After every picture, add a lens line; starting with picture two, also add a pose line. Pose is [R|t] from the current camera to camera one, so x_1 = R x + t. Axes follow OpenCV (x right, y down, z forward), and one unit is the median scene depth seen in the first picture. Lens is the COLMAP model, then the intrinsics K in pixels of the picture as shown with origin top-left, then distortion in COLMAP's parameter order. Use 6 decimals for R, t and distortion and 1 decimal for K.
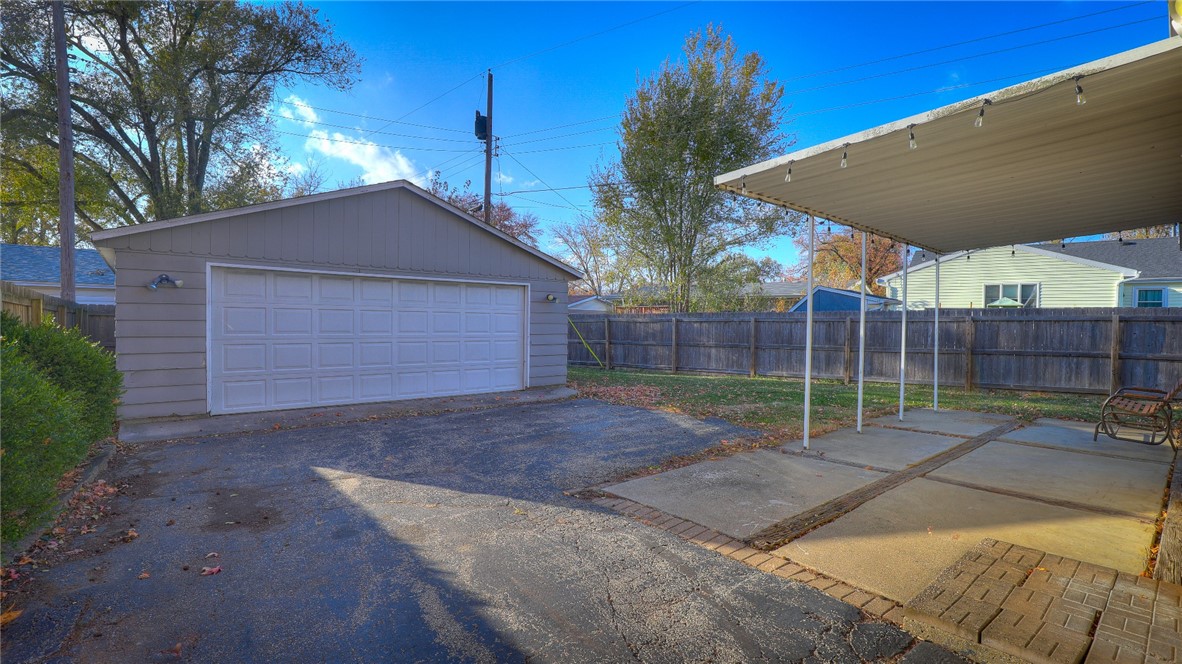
lens RADIAL K [[539.4, 0, 603.9], [0, 539.4, 327.9], [0, 0, 1]] dist [-0.023145, 0.000489]
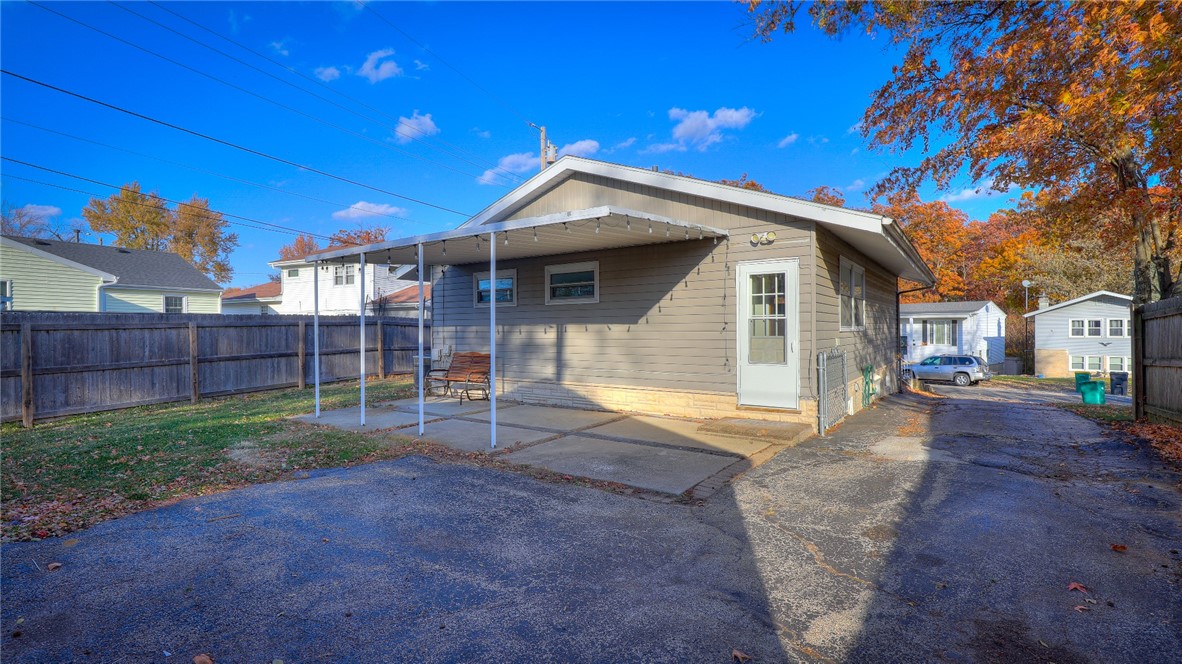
lens RADIAL K [[539.4, 0, 603.9], [0, 539.4, 327.9], [0, 0, 1]] dist [-0.023145, 0.000489]
pose [[-0.244288, -0.012460, 0.969623, -0.429676], [0.015831, 0.999733, 0.016836, -0.018026], [-0.969574, 0.019463, -0.244025, 0.611141]]
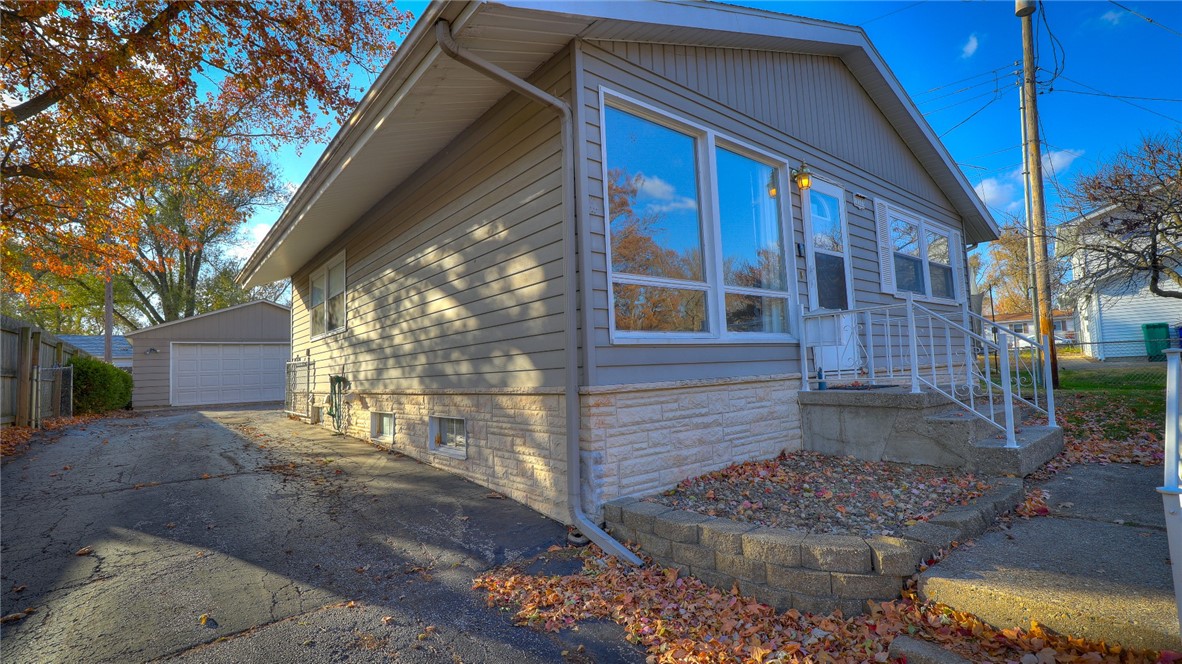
lens RADIAL K [[539.4, 0, 603.9], [0, 539.4, 327.9], [0, 0, 1]] dist [-0.023145, 0.000489]
pose [[0.998344, -0.054401, -0.018696, 0.428101], [0.052398, 0.994128, -0.094674, 0.049111], [0.023736, 0.093538, 0.995333, -0.459991]]
